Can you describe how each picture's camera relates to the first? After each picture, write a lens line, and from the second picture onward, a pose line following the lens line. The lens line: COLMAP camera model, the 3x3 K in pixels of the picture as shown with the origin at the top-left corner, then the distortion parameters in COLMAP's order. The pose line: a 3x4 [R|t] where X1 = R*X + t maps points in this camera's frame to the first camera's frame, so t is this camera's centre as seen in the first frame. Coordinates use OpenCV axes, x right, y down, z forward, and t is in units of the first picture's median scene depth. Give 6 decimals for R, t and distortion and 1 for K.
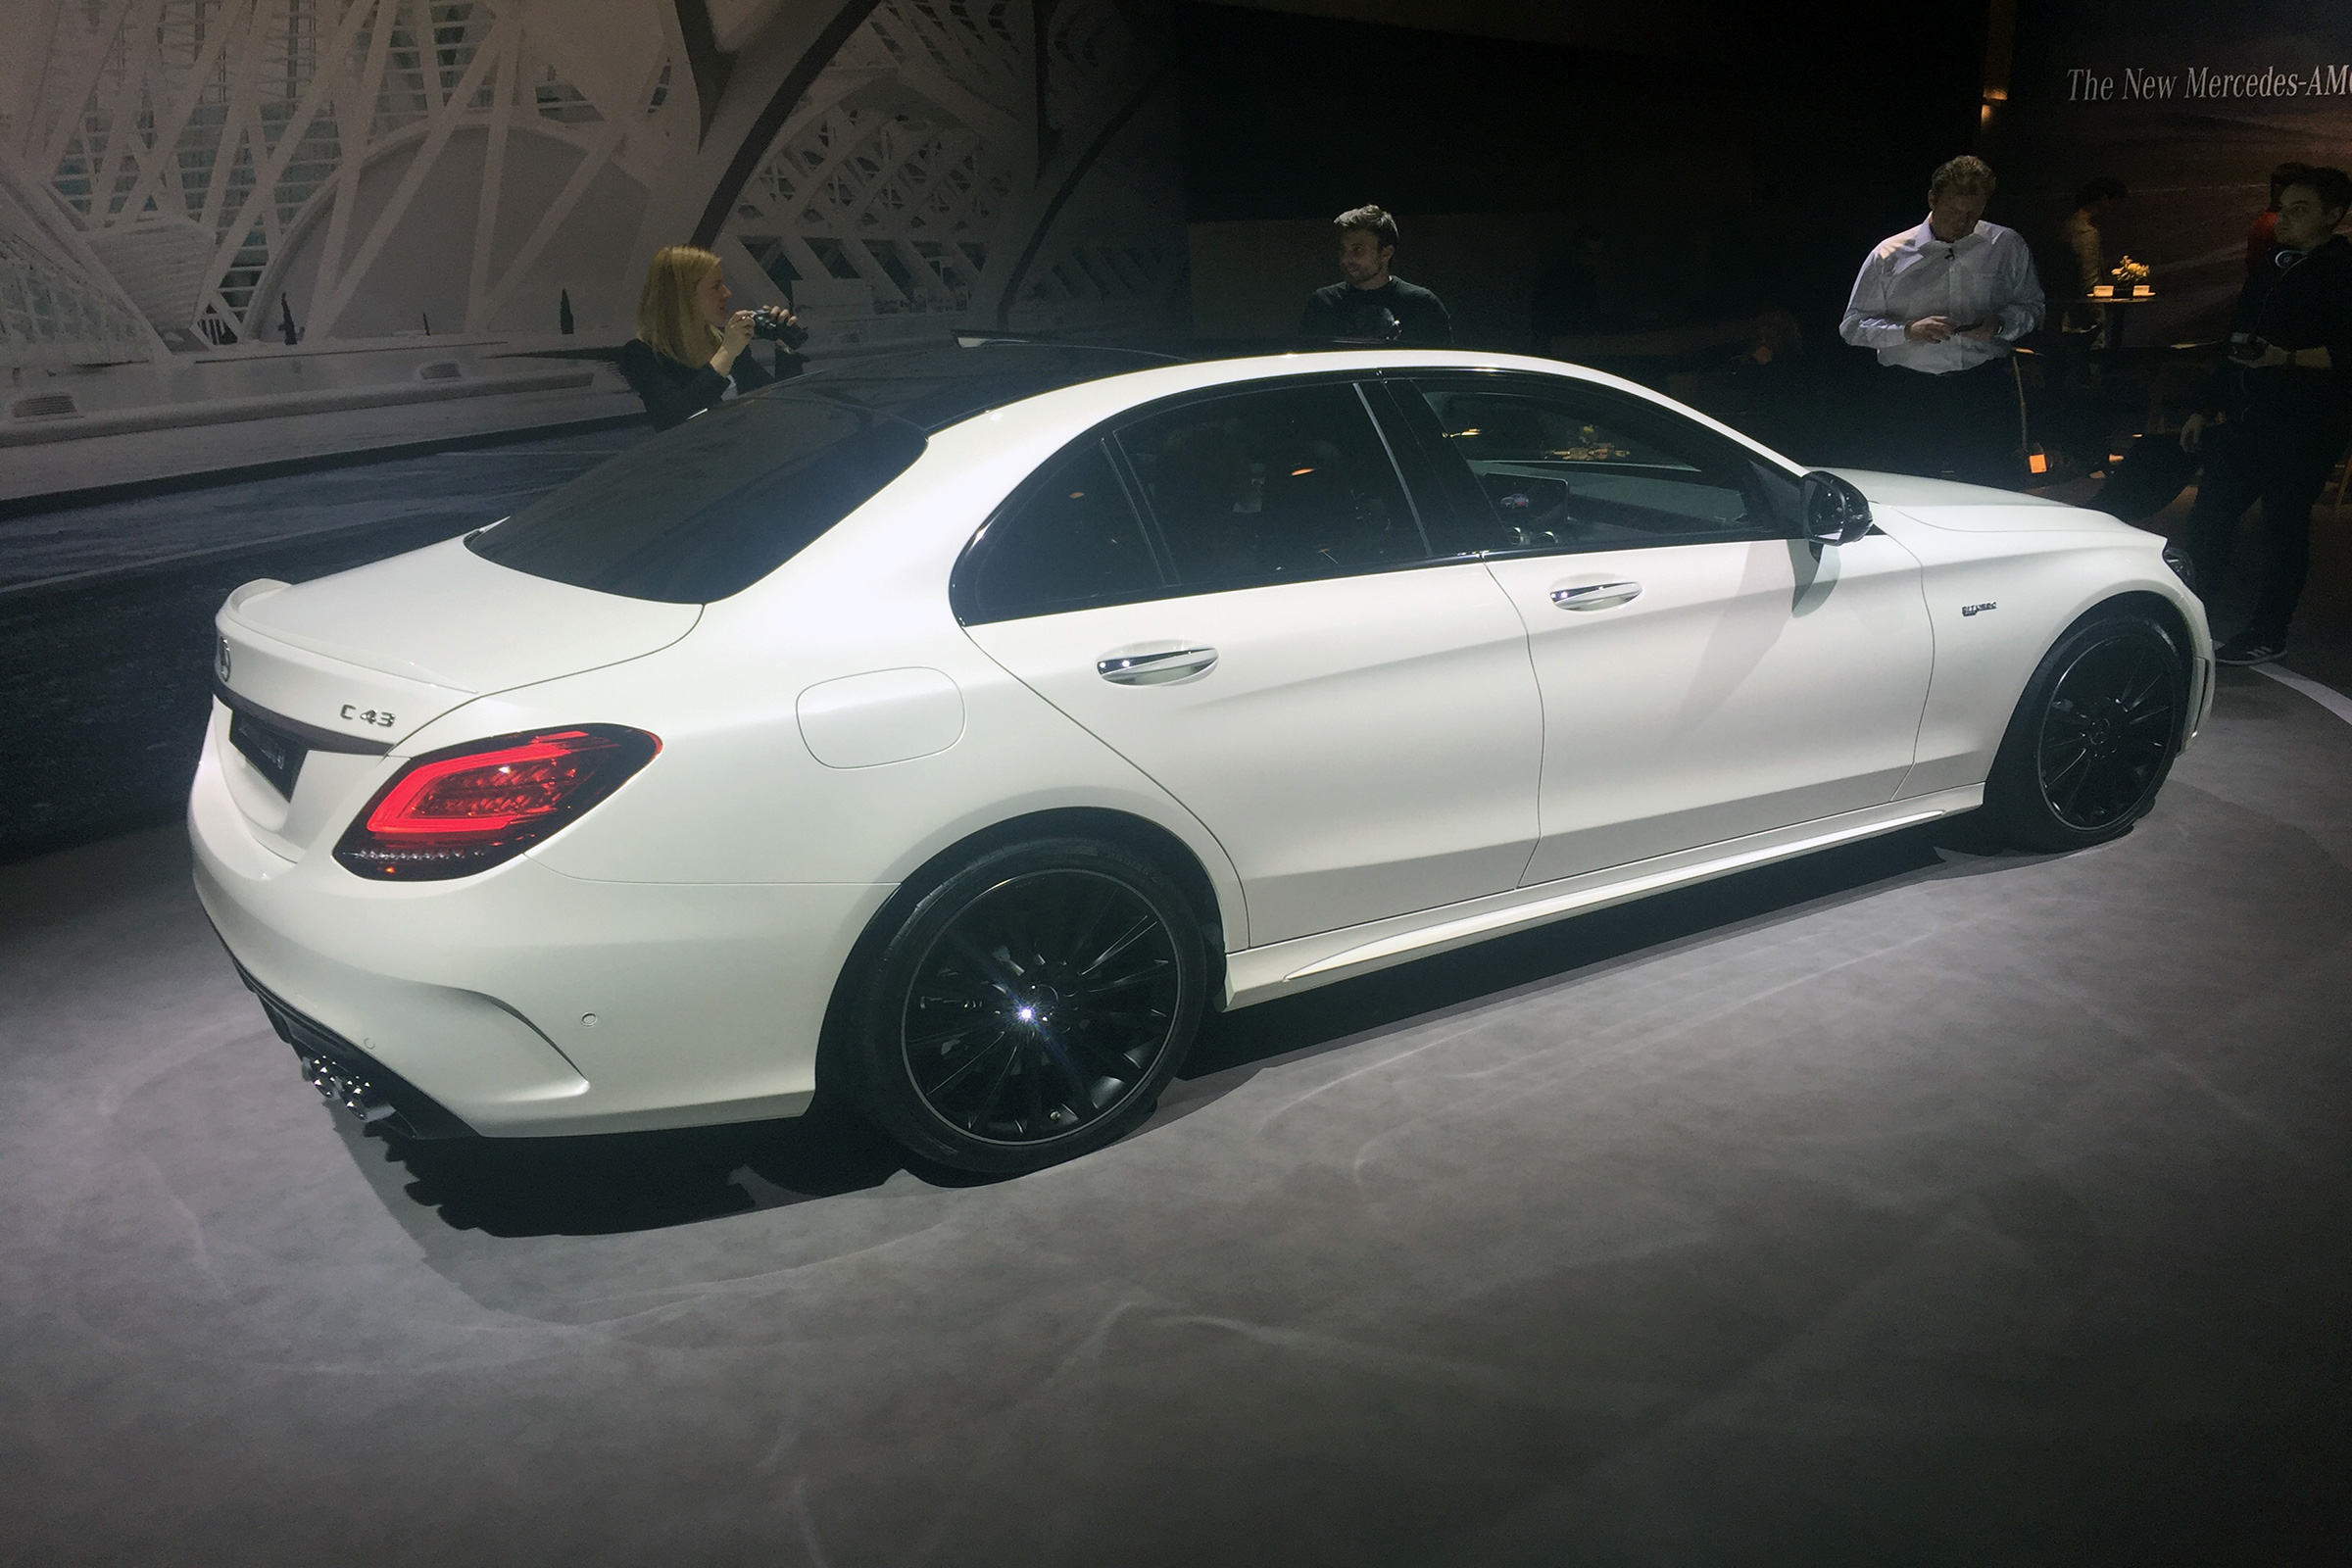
lens RADIAL K [[3311.2, 0, 1114.0], [0, 3311.2, 725.0], [0, 0, 1]] dist [0.025709, -0.024716]
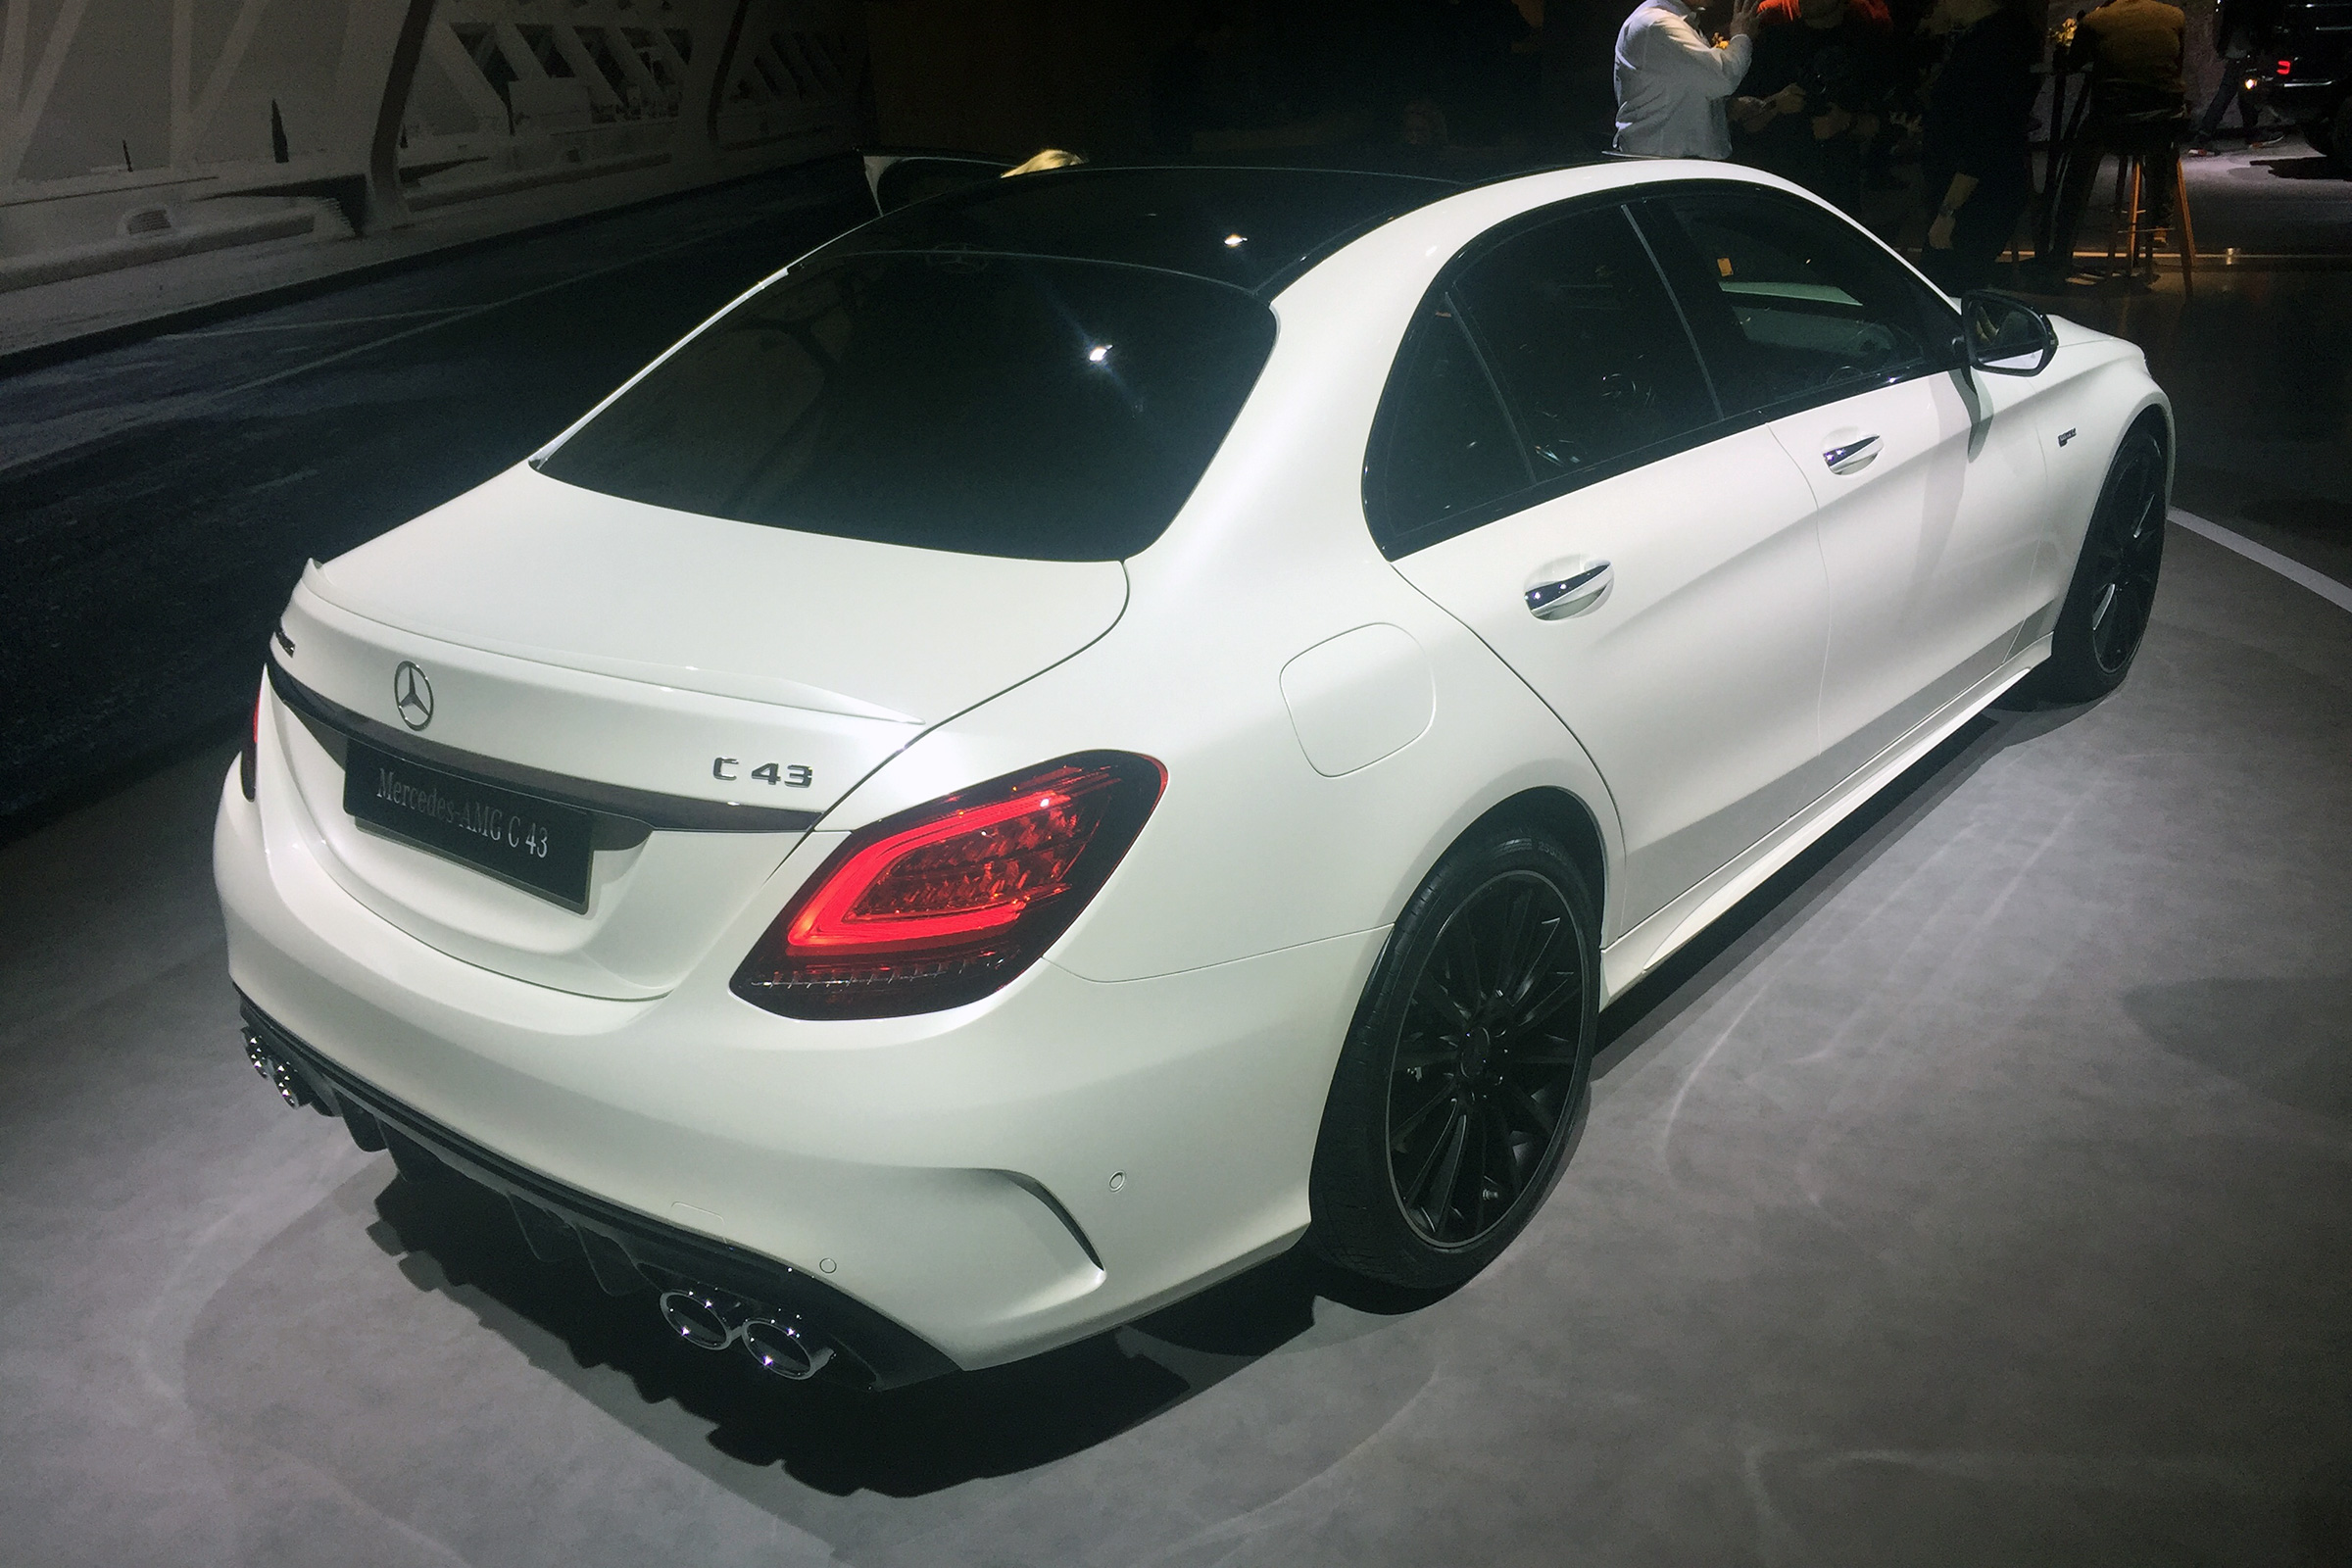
lens RADIAL K [[3311.2, 0, 1114.0], [0, 3311.2, 725.0], [0, 0, 1]] dist [0.025709, -0.024716]
pose [[0.927604, -0.090217, 0.362506, -0.328103], [0.066492, 0.994778, 0.077425, -0.047947], [-0.367599, -0.047716, 0.928760, 0.304808]]
